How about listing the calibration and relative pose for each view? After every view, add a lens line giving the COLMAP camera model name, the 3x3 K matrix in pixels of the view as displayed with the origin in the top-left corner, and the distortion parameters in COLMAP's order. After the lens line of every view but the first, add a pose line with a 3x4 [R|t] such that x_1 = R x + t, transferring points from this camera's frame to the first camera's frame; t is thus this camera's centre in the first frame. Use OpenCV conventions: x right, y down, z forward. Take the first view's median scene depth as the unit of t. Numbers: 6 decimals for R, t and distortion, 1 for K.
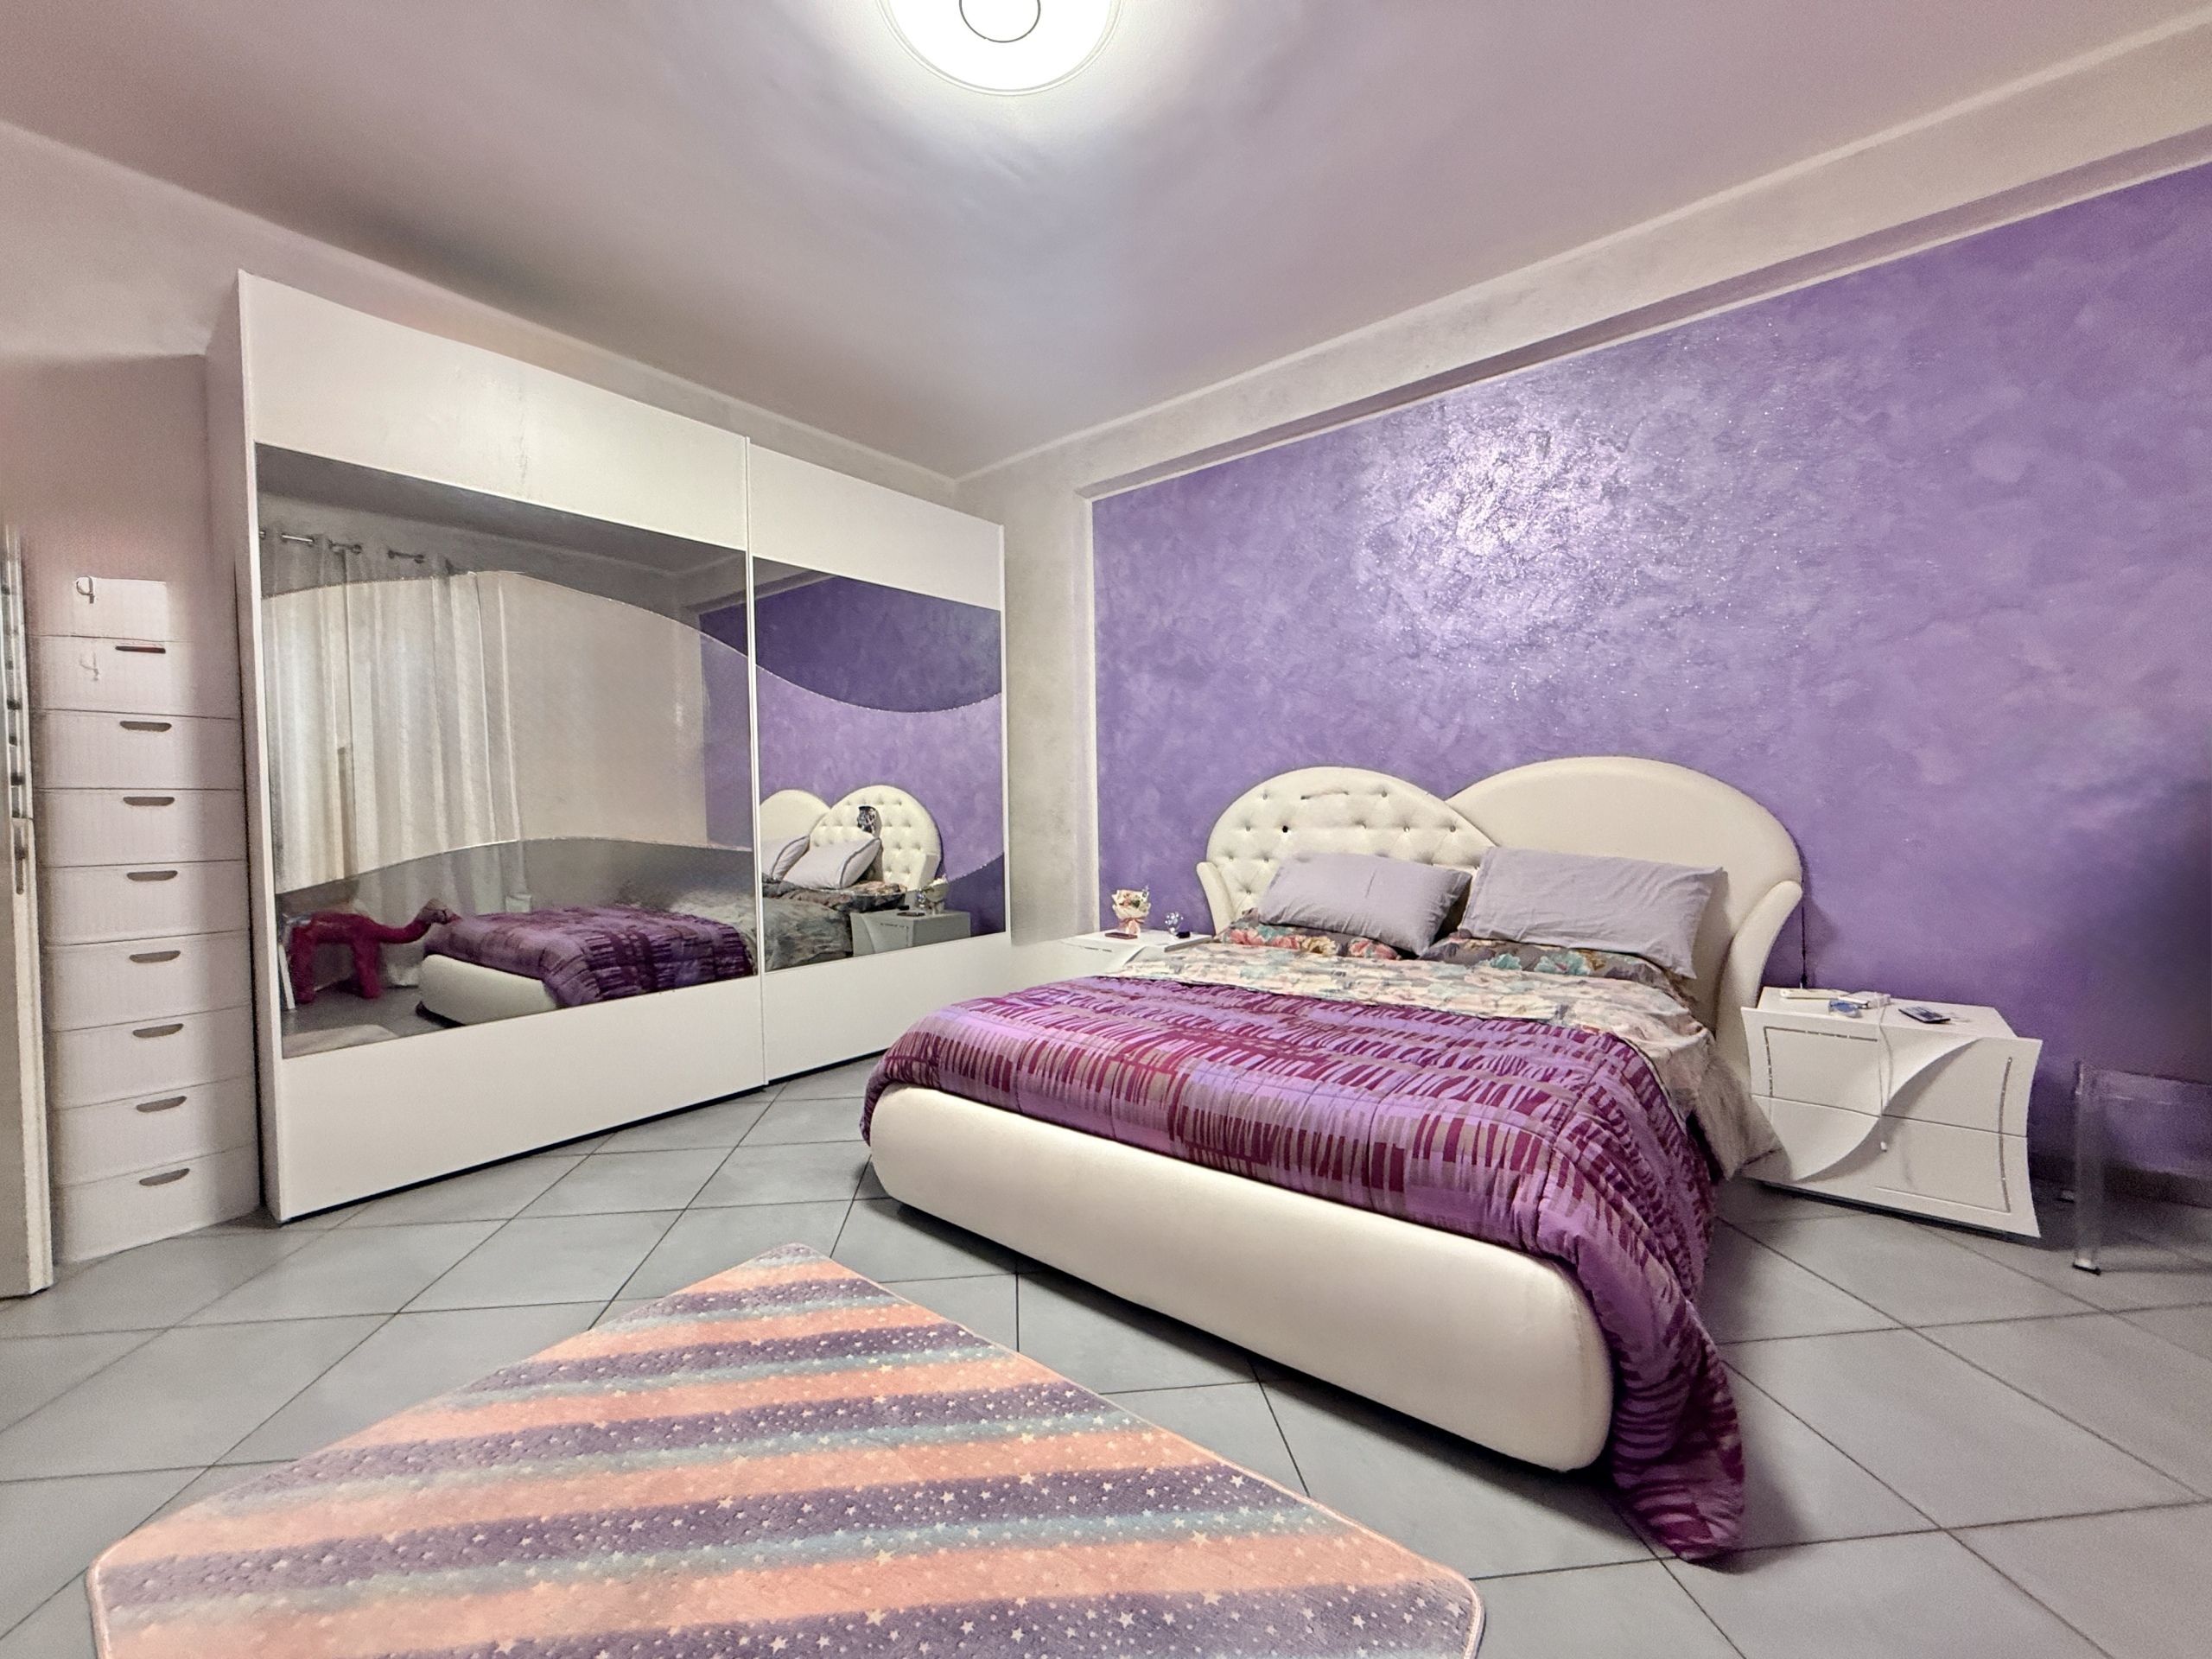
lens RADIAL K [[883.4, 0, 1098.5], [0, 883.4, 825.5], [0, 0, 1]] dist [0.001077, -0.000104]
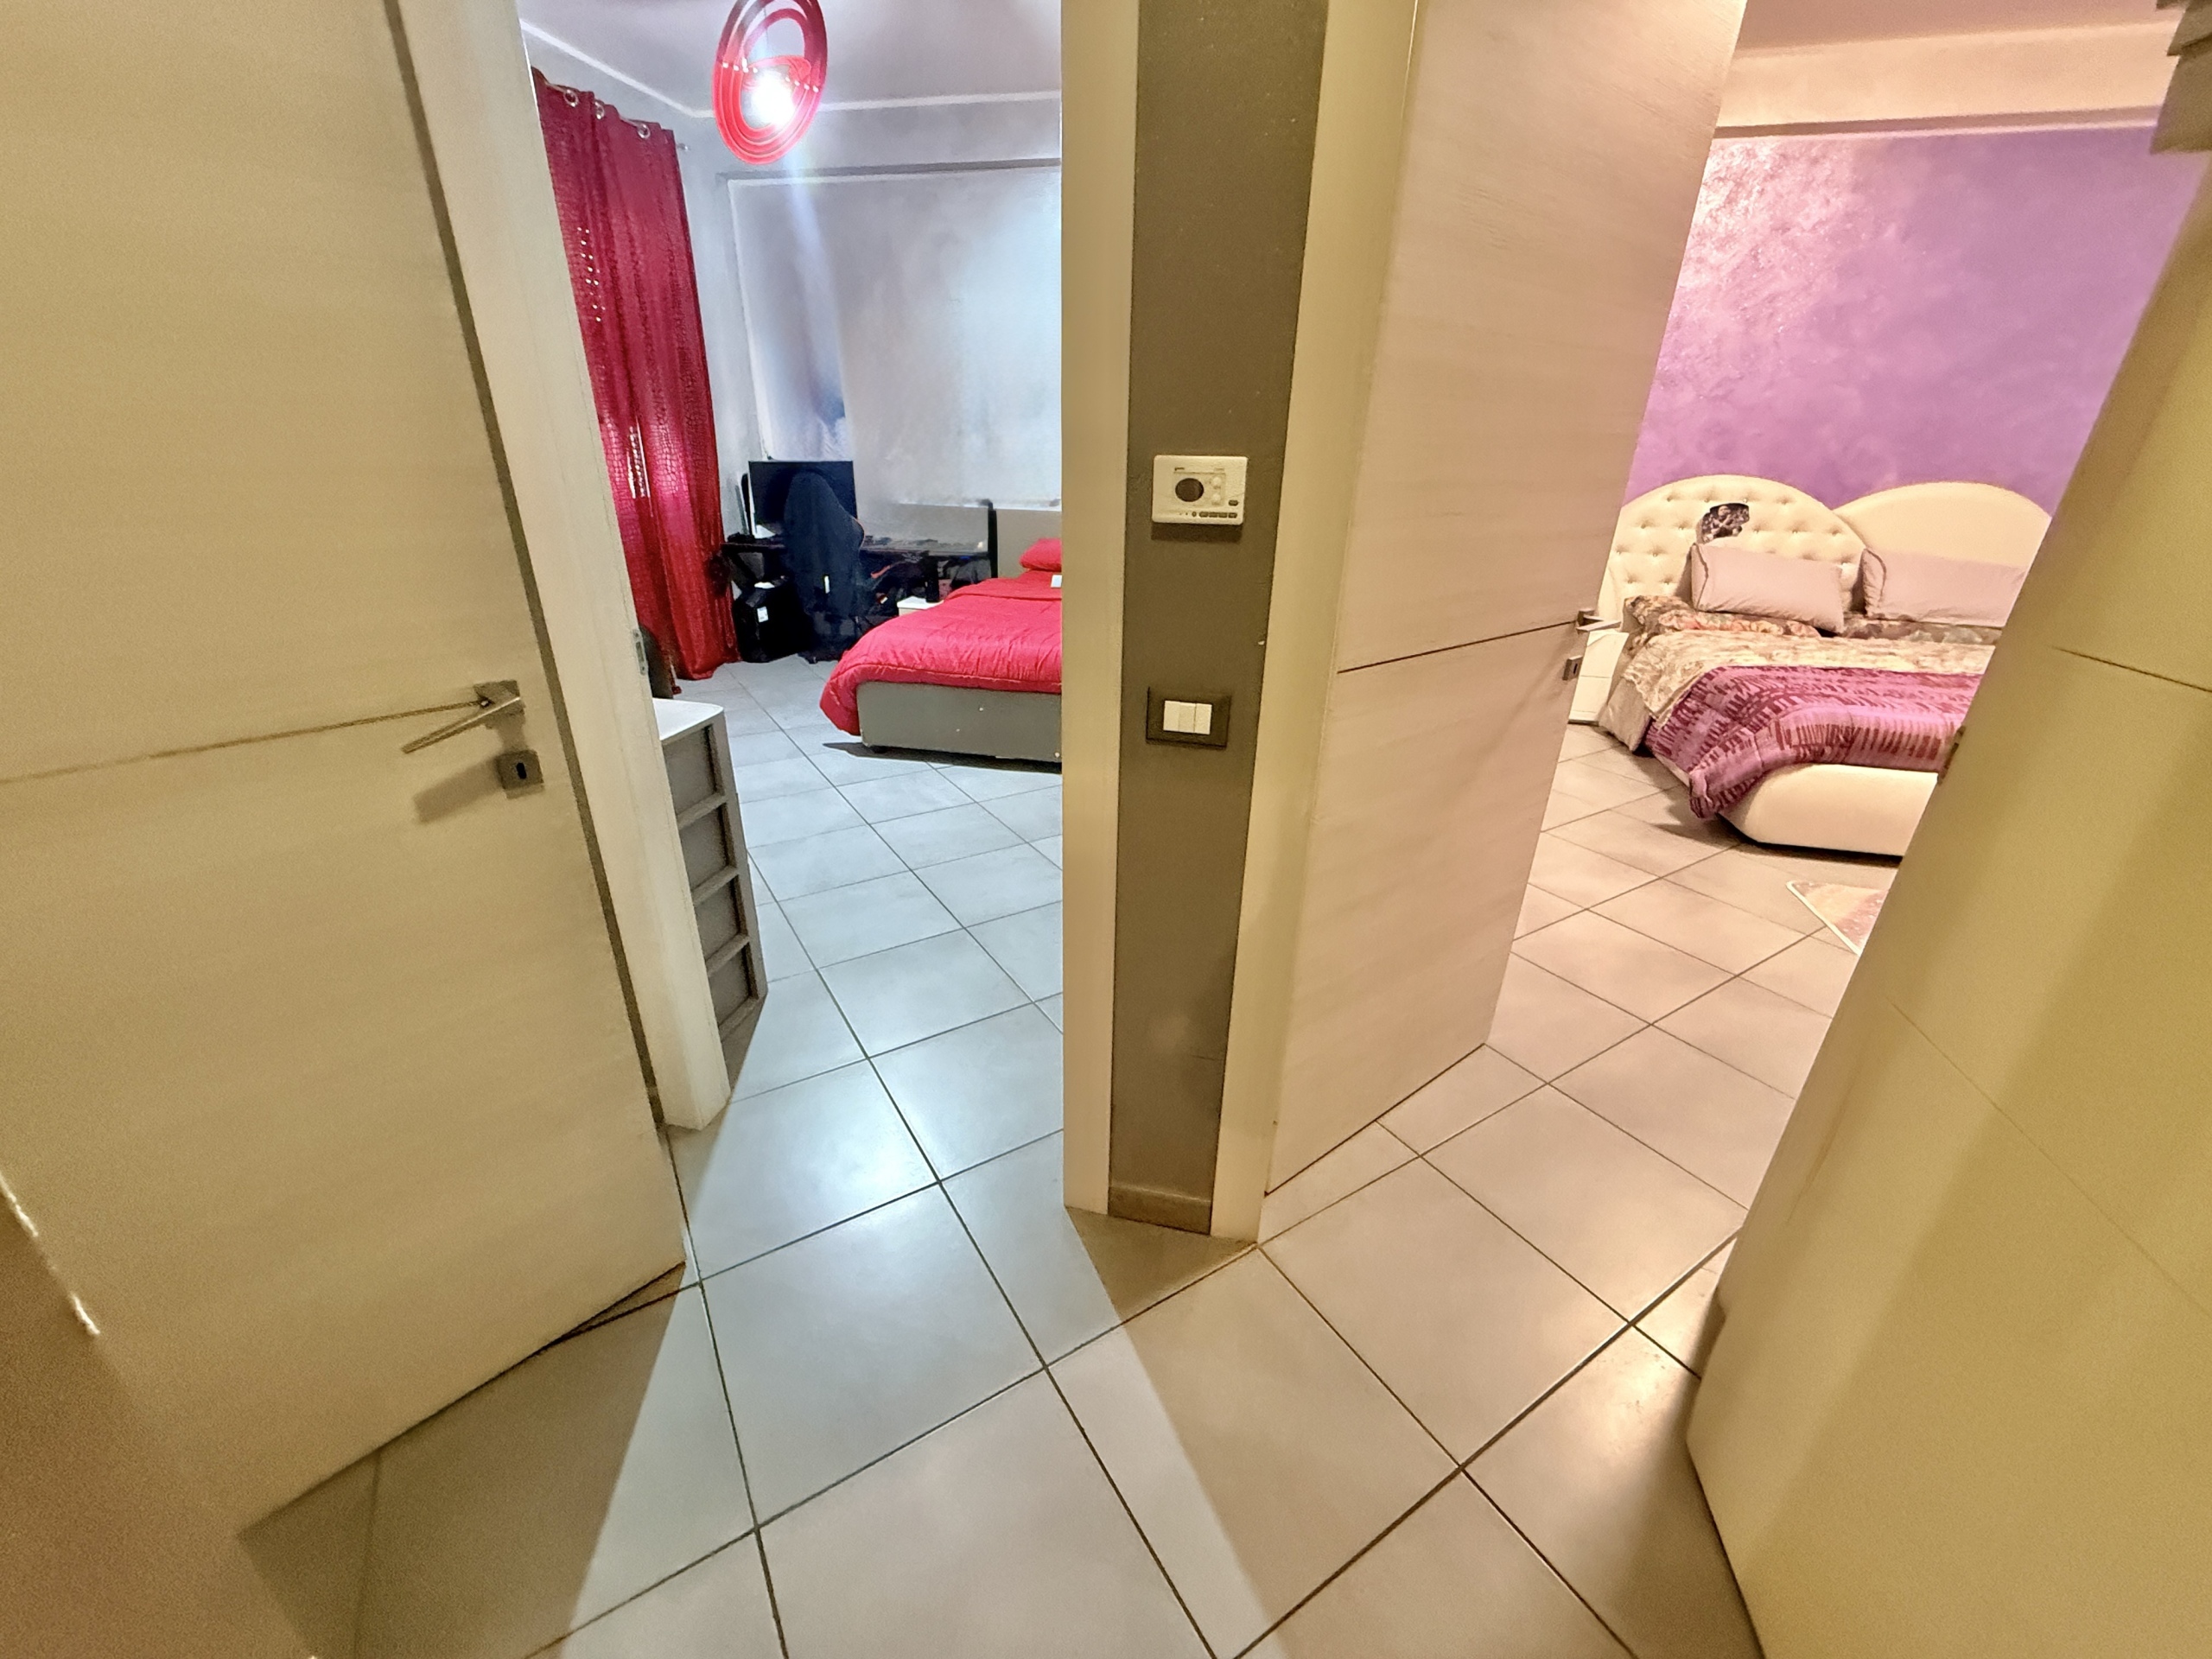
lens RADIAL K [[880.7, 0, 1096.2], [0, 880.7, 827.7], [0, 0, 1]] dist [-0.000407, -0.000242]
pose [[0.897172, -0.150660, 0.415191, -1.189241], [-0.023273, 0.922594, 0.385071, -0.070044], [-0.441067, -0.355138, 0.824219, 0.236311]]
